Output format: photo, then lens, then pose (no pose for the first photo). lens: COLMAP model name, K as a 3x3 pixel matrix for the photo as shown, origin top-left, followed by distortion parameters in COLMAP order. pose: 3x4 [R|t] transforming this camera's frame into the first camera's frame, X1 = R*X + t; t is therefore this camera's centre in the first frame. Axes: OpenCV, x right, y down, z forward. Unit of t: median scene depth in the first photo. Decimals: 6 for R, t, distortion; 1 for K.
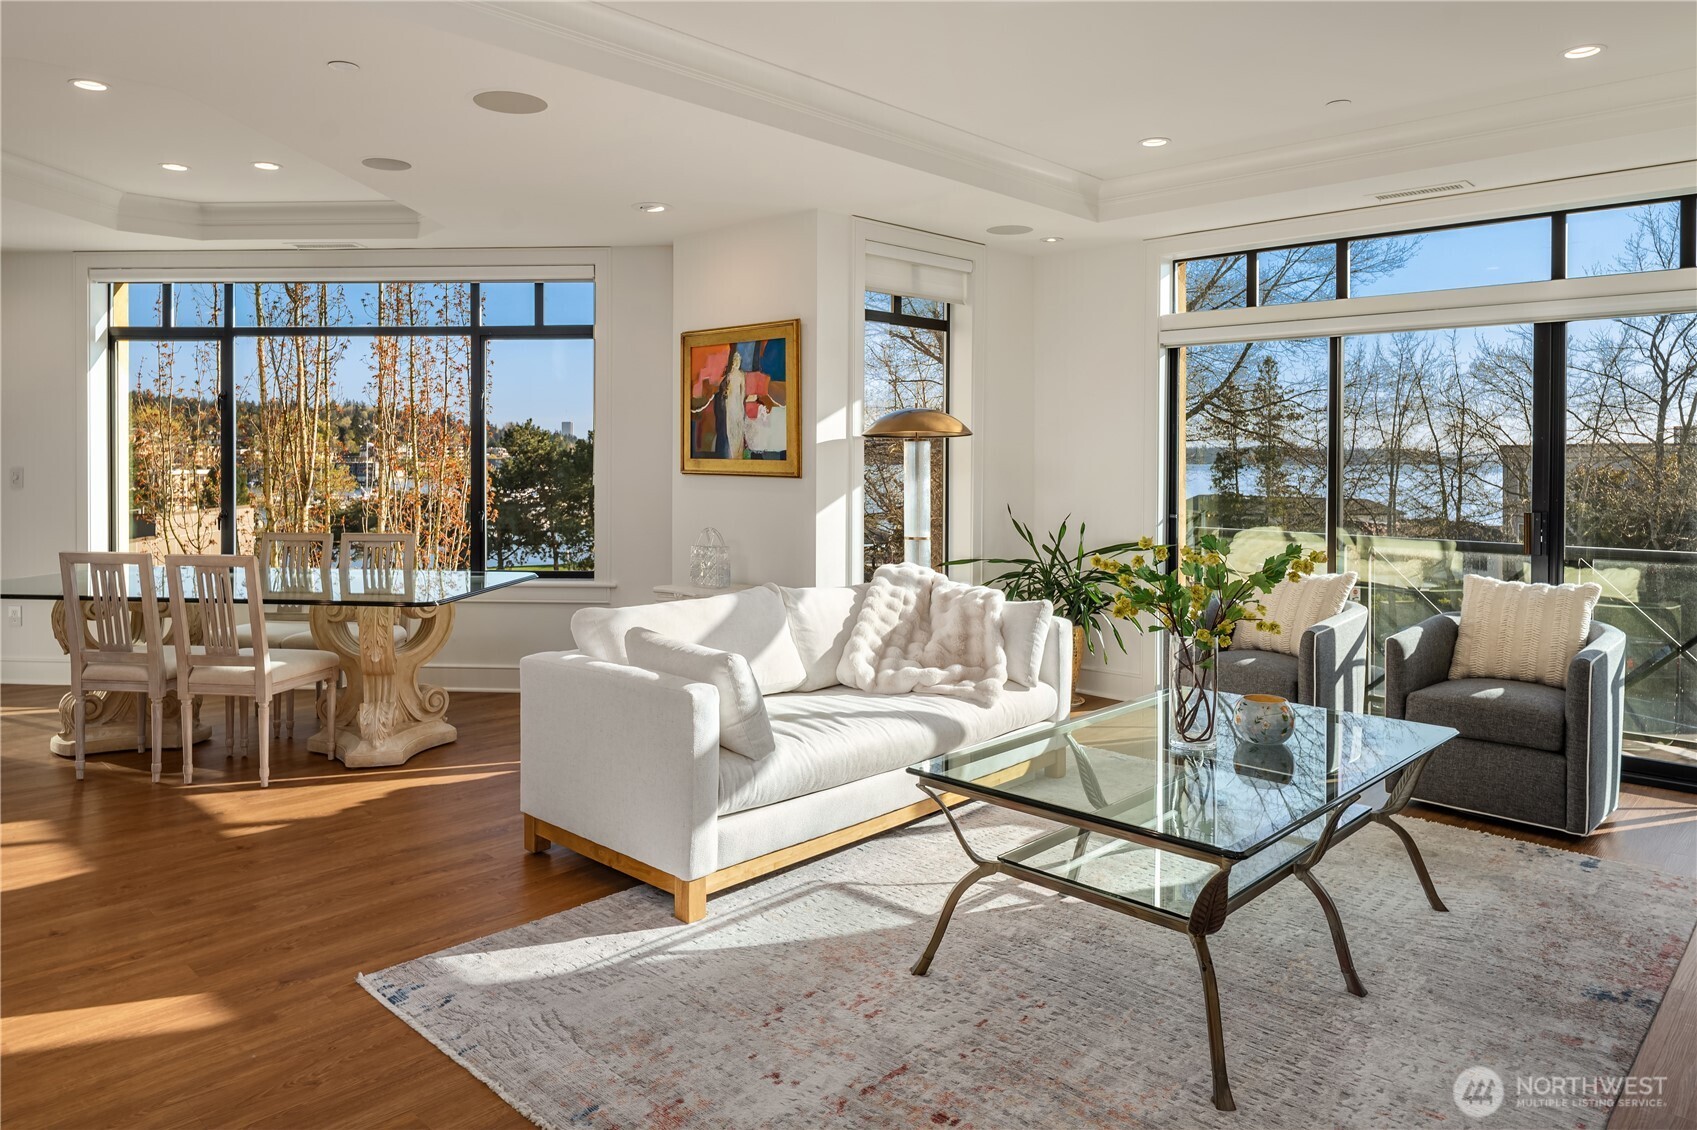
lens RADIAL K [[1105.8, 0, 827.8], [0, 1105.8, 460.0], [0, 0, 1]] dist [-0.002931, -0.002844]
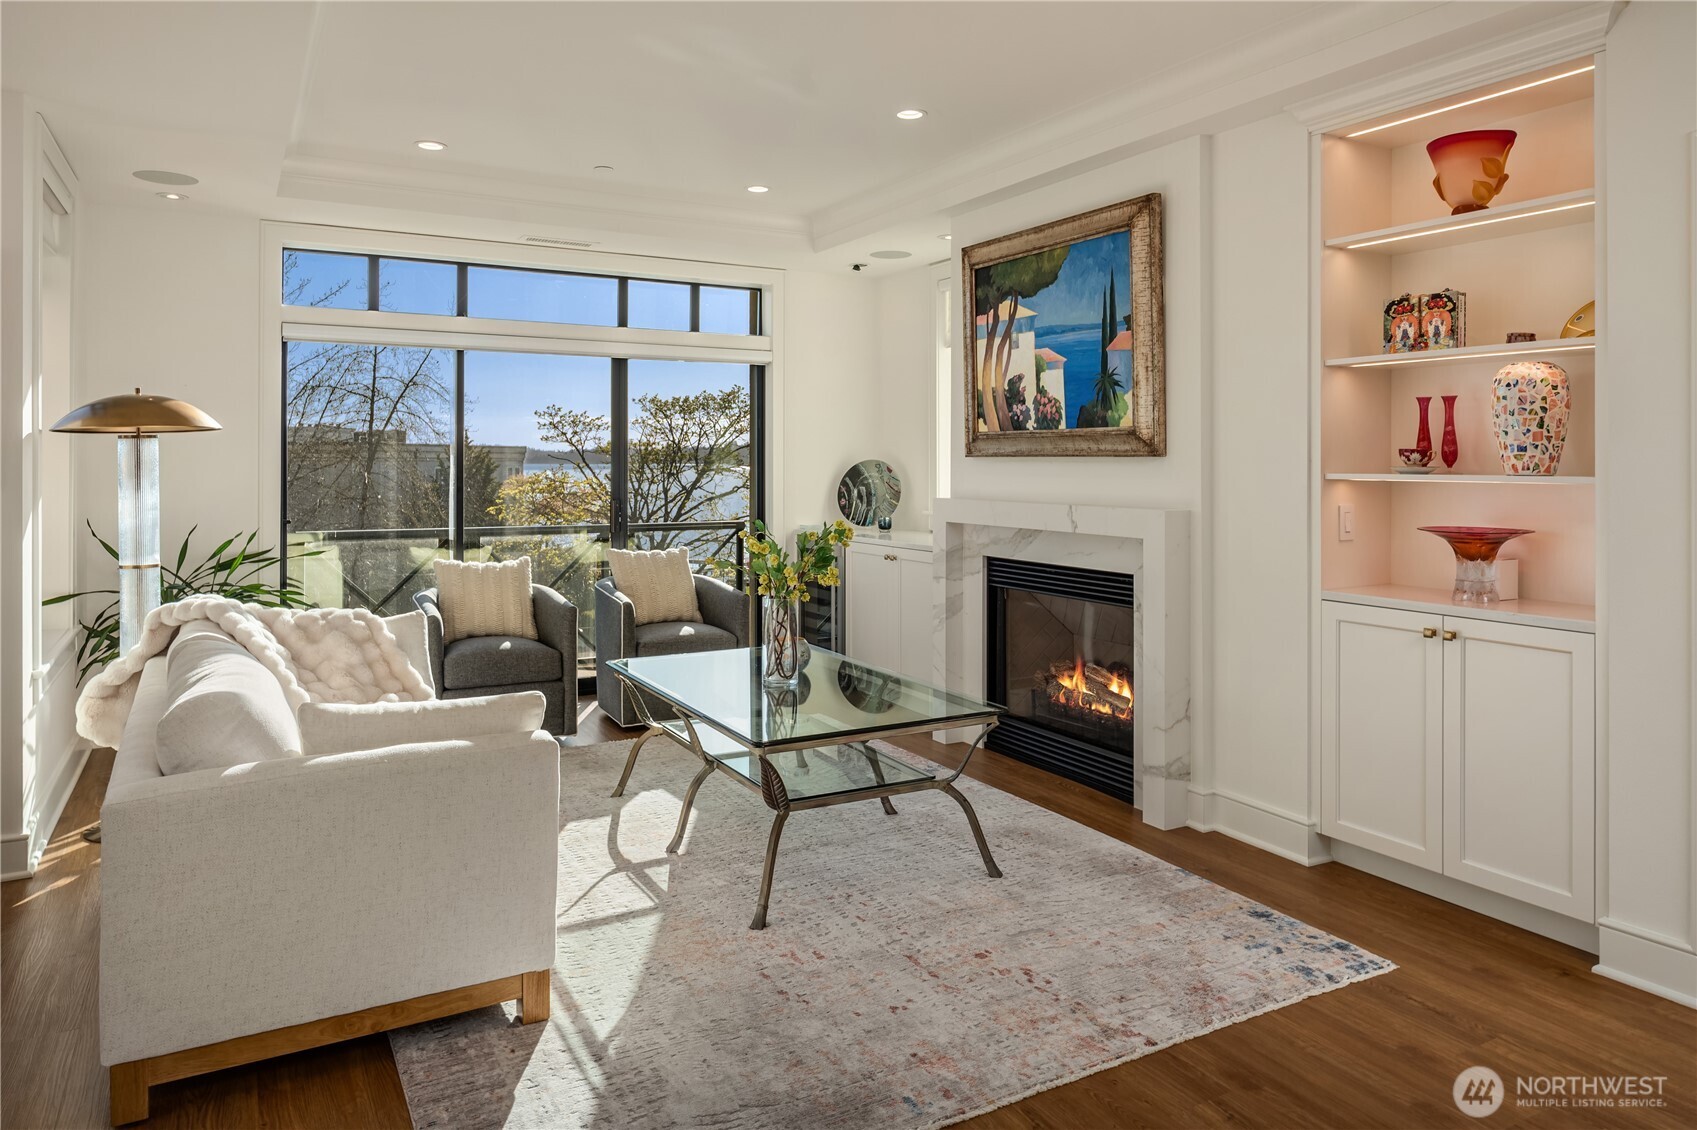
lens RADIAL K [[1105.8, 0, 840.5], [0, 1105.8, 464.6], [0, 0, 1]] dist [-0.002931, -0.002844]
pose [[0.288572, -0.007312, 0.957430, -0.488923], [0.002415, 0.999973, 0.006909, -0.002975], [-0.957455, 0.000319, 0.288582, 0.310683]]
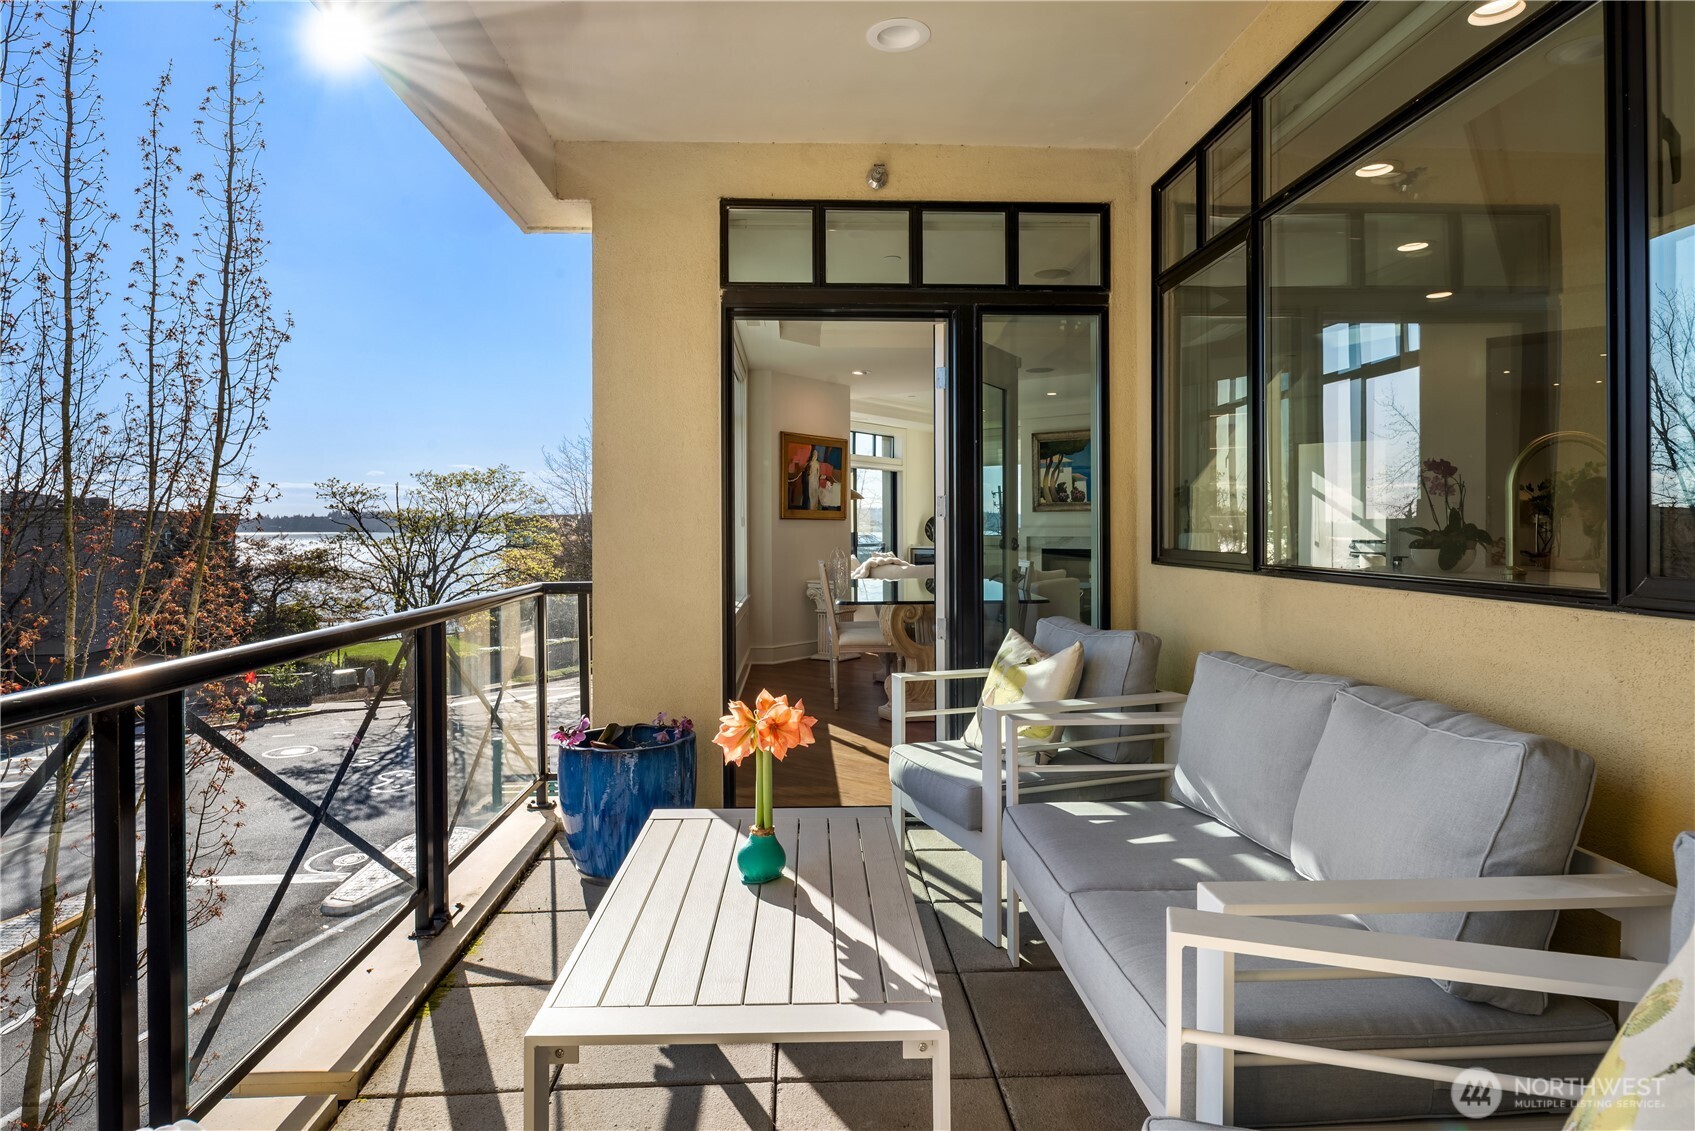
lens RADIAL K [[927.2, 0, 840.2], [0, 927.2, 550.8], [0, 0, 1]] dist [-0.002663, -0.005314]
pose [[-0.100919, -0.028355, 0.994490, -1.623502], [0.004468, 0.999571, 0.028953, 0.022942], [-0.994885, 0.007365, -0.100749, 1.136831]]
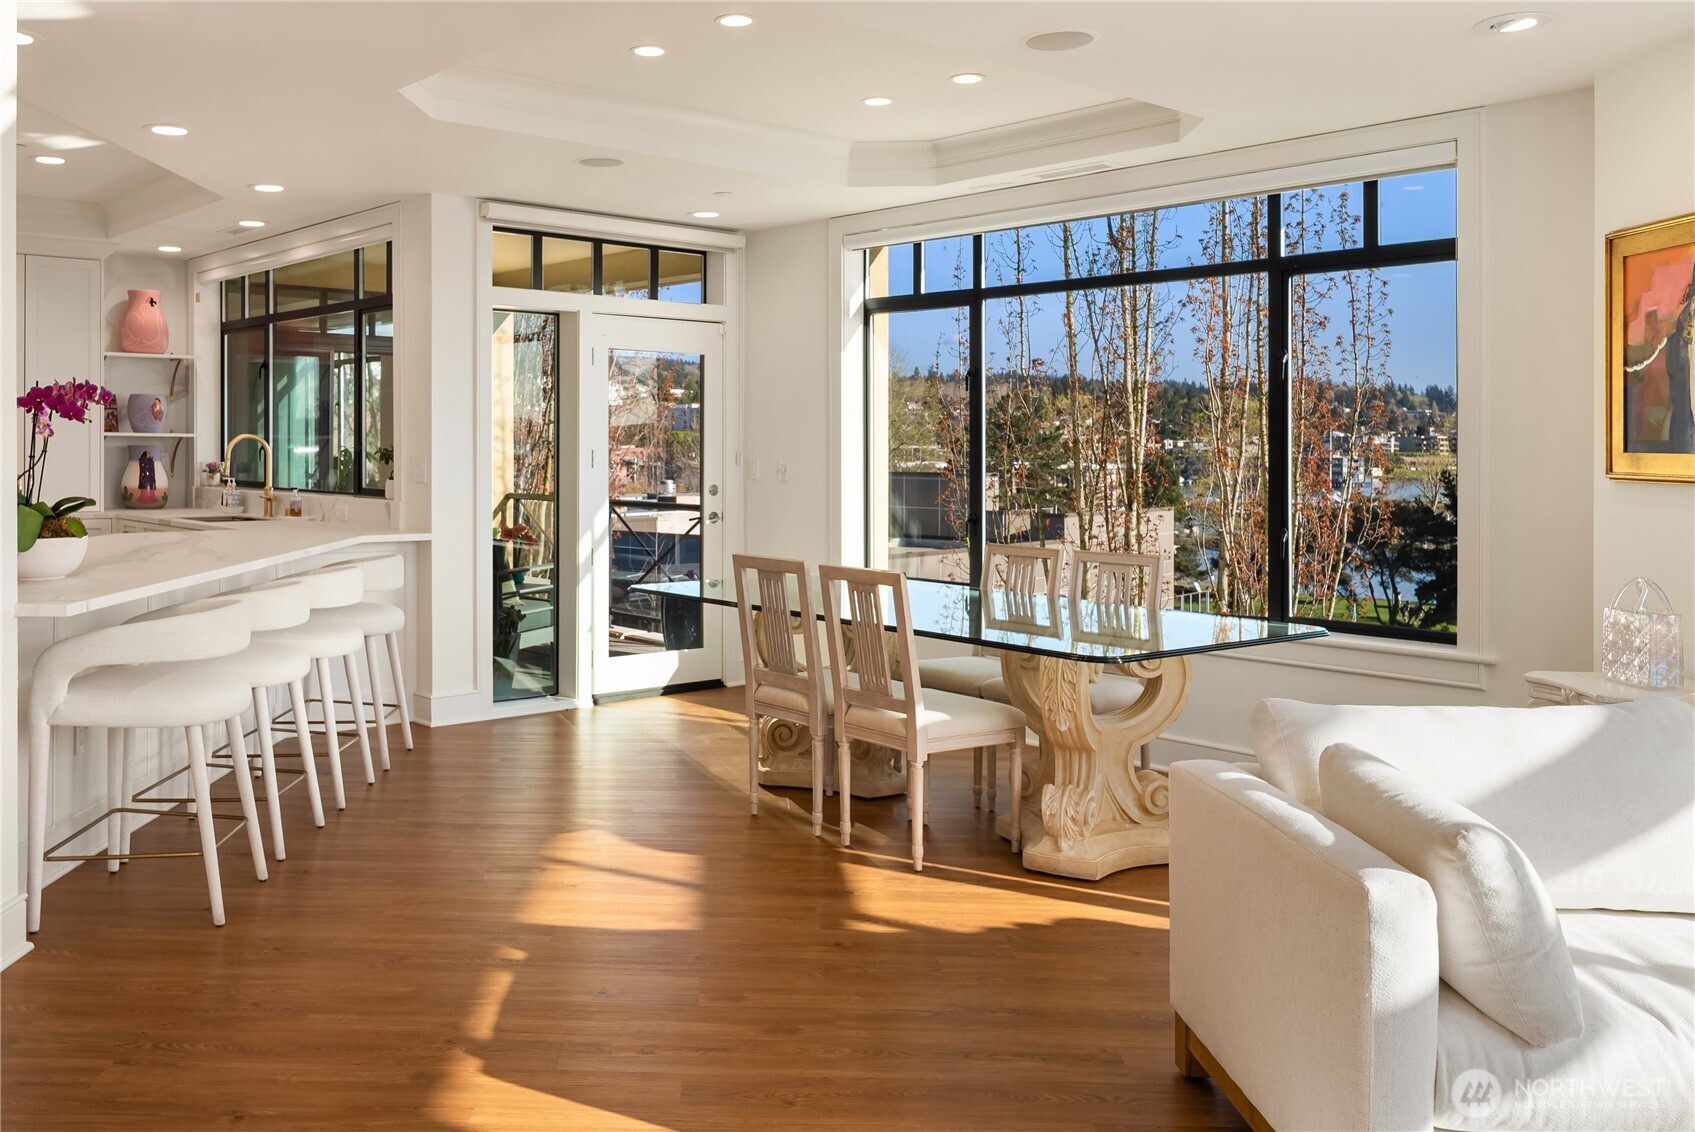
lens RADIAL K [[1396.6, 0, 665.9], [0, 1396.6, 443.3], [0, 0, 1]] dist [-0.007410, -0.002215]
pose [[0.669321, 0.000374, -0.742973, 0.083518], [-0.005625, 0.999974, -0.004564, -0.000013], [0.742952, 0.007234, 0.669305, 0.165814]]
